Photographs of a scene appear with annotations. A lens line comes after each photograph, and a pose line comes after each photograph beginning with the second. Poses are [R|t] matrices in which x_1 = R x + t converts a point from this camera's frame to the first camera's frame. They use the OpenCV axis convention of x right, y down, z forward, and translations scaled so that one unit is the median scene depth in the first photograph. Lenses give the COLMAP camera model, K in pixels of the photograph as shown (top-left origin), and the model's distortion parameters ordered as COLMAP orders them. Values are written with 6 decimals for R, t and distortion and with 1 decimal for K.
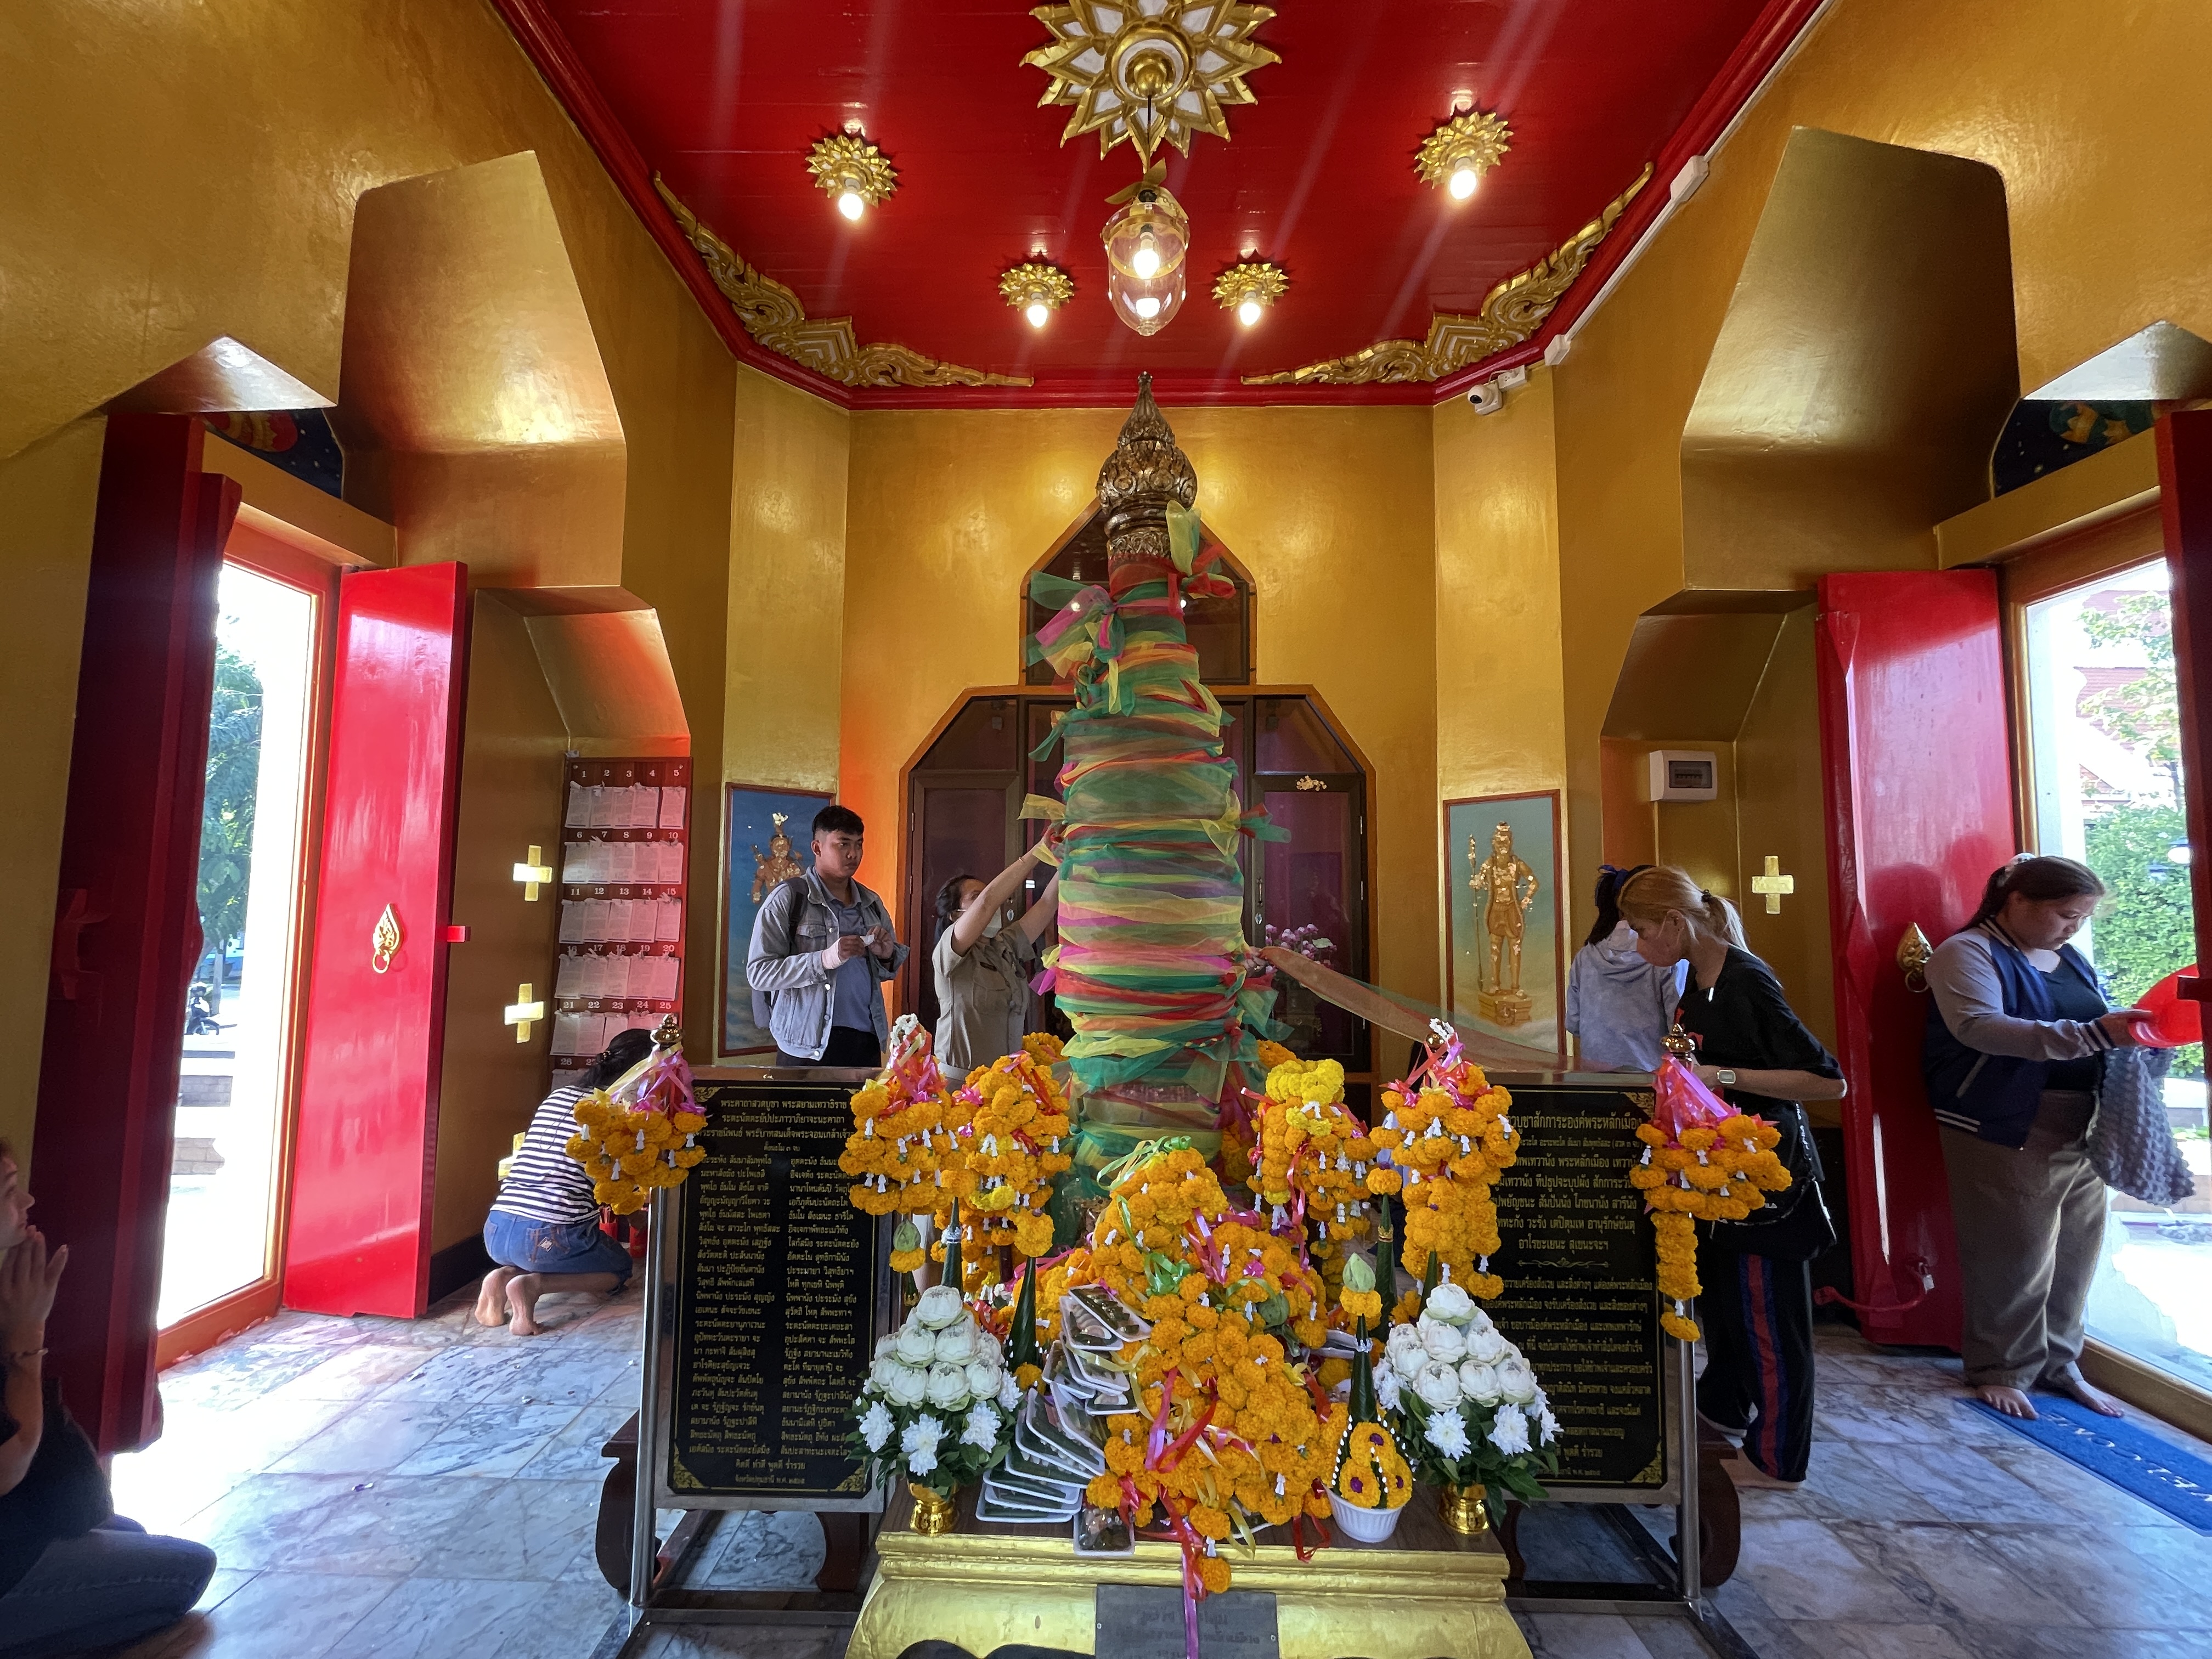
lens RADIAL K [[895.8, 0, 1095.7], [0, 895.8, 837.3], [0, 0, 1]] dist [-0.000877, 0.000175]
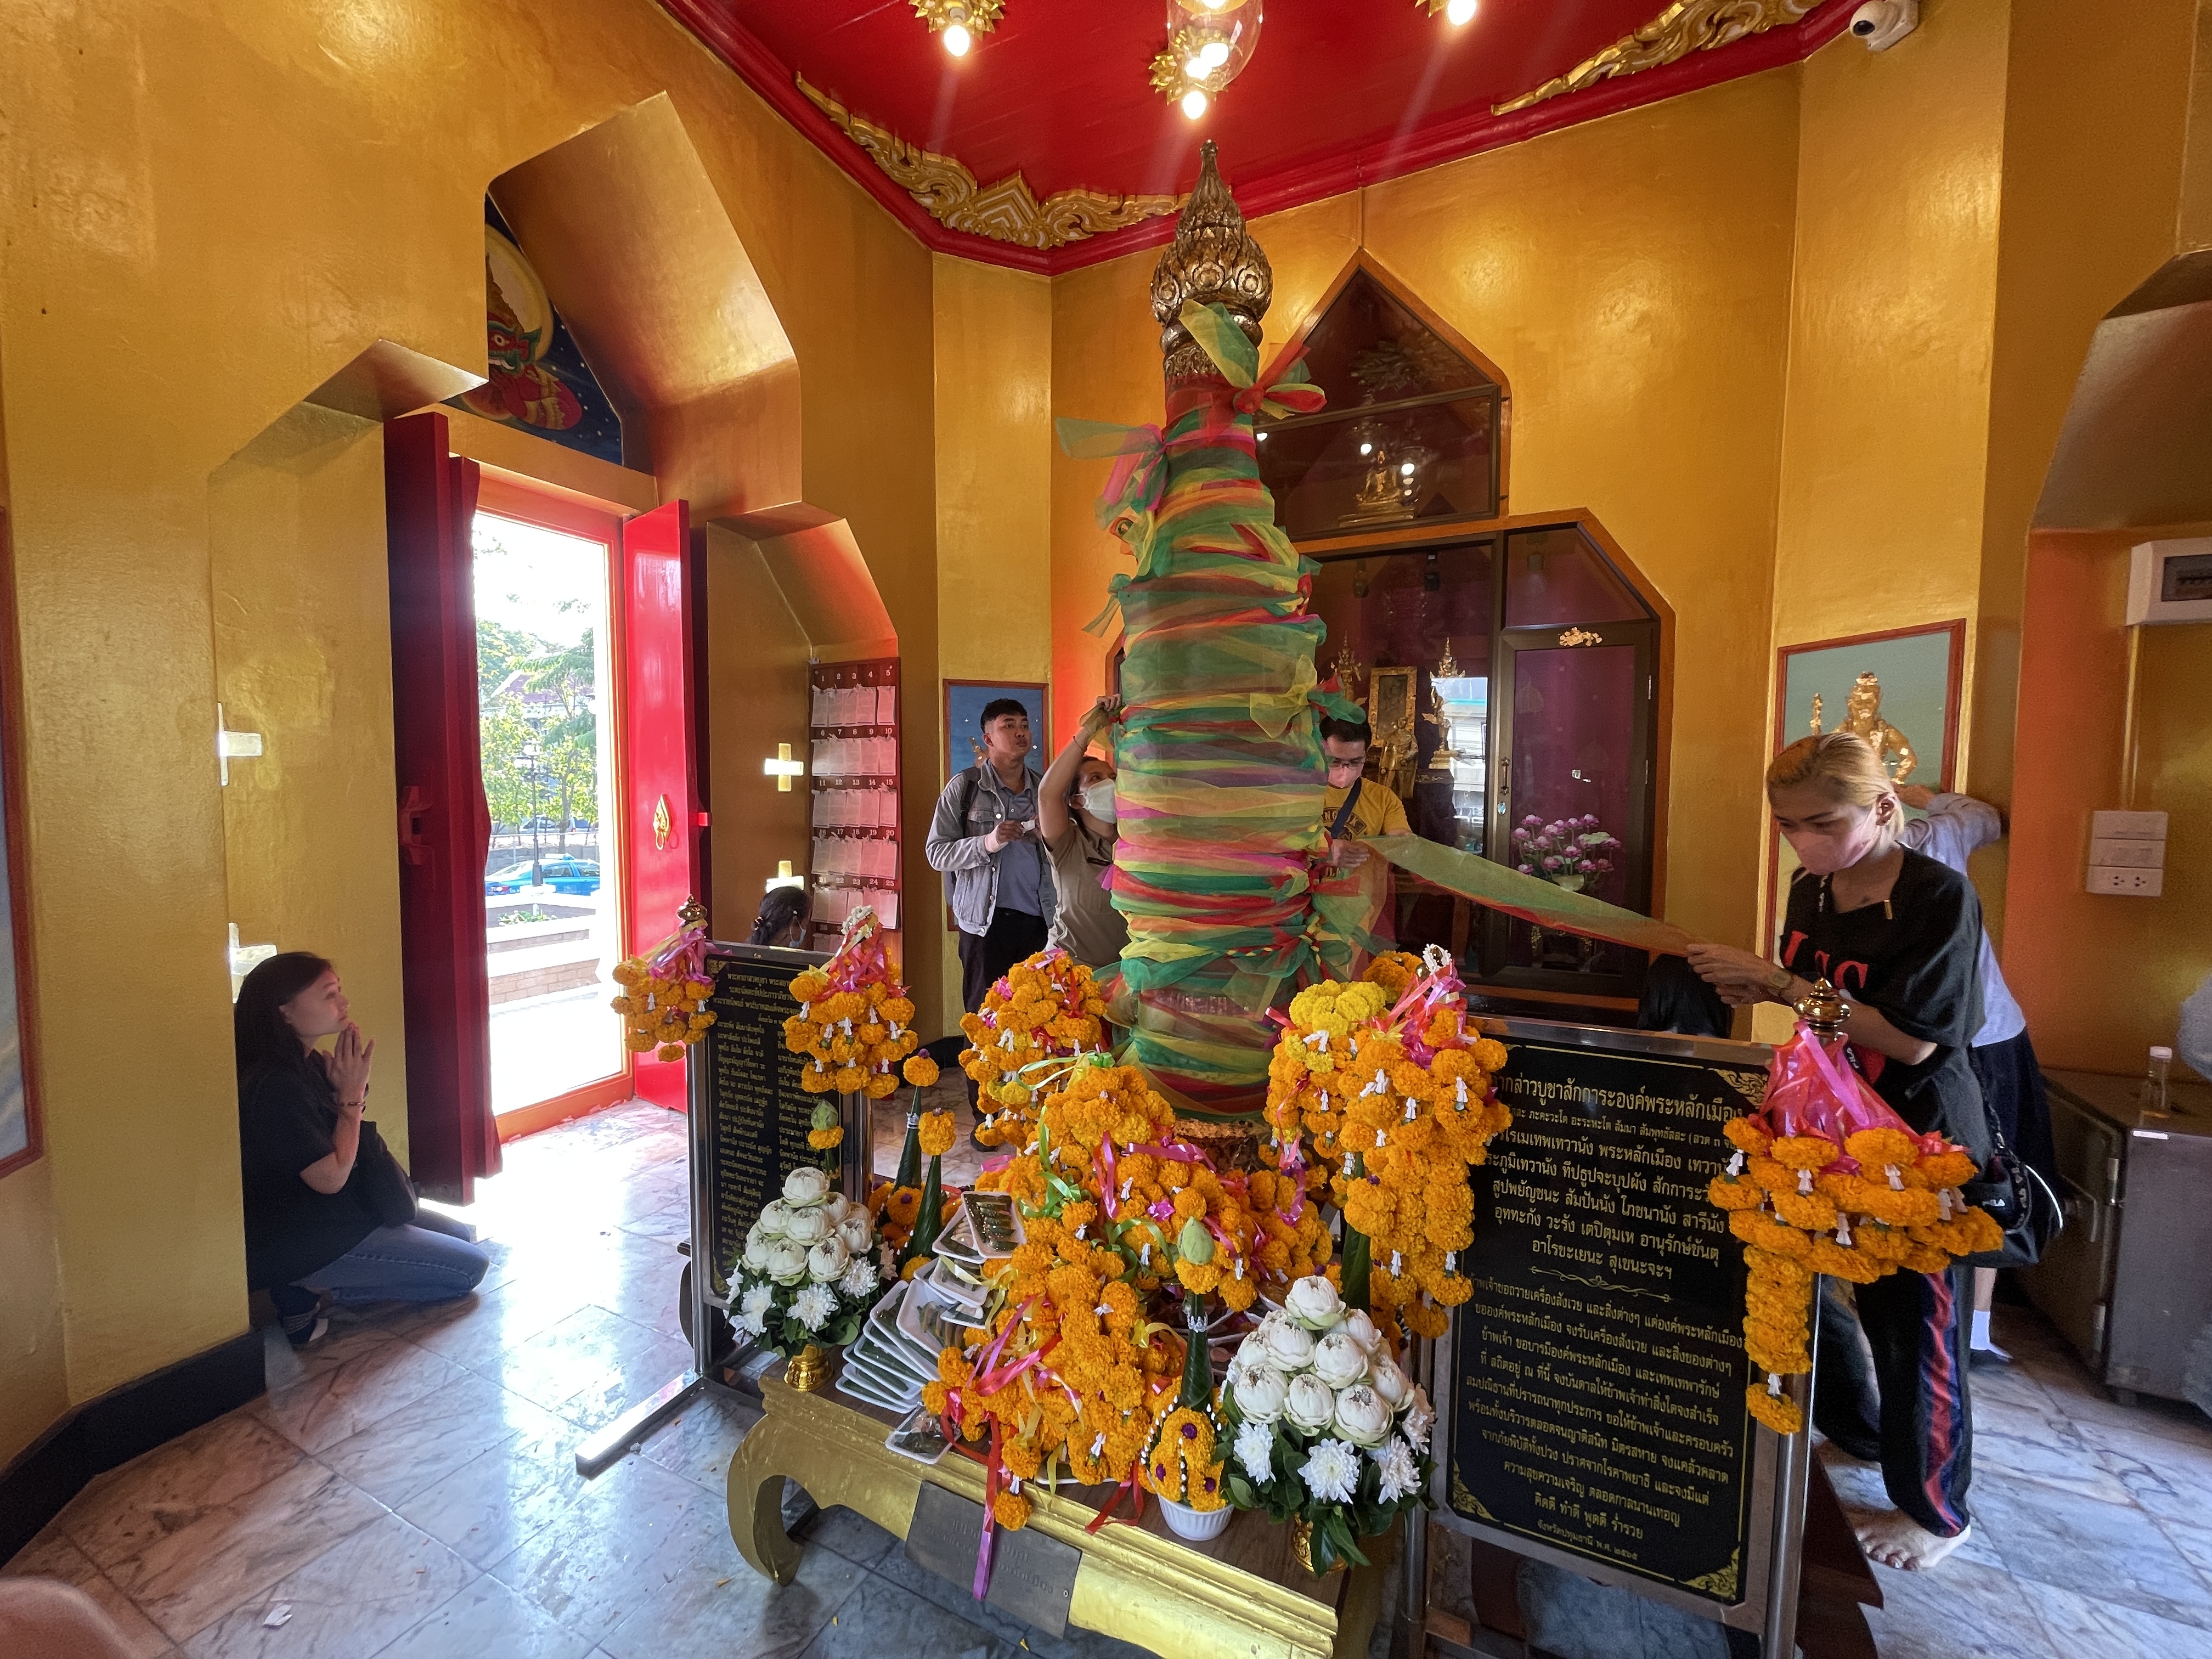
lens RADIAL K [[895.8, 0, 1095.7], [0, 895.8, 837.3], [0, 0, 1]] dist [-0.000877, 0.000175]
pose [[0.907364, 0.017081, -0.419999, 0.334031], [0.036629, 0.992160, 0.119483, 0.008493], [0.418747, -0.123799, 0.899625, 0.158507]]
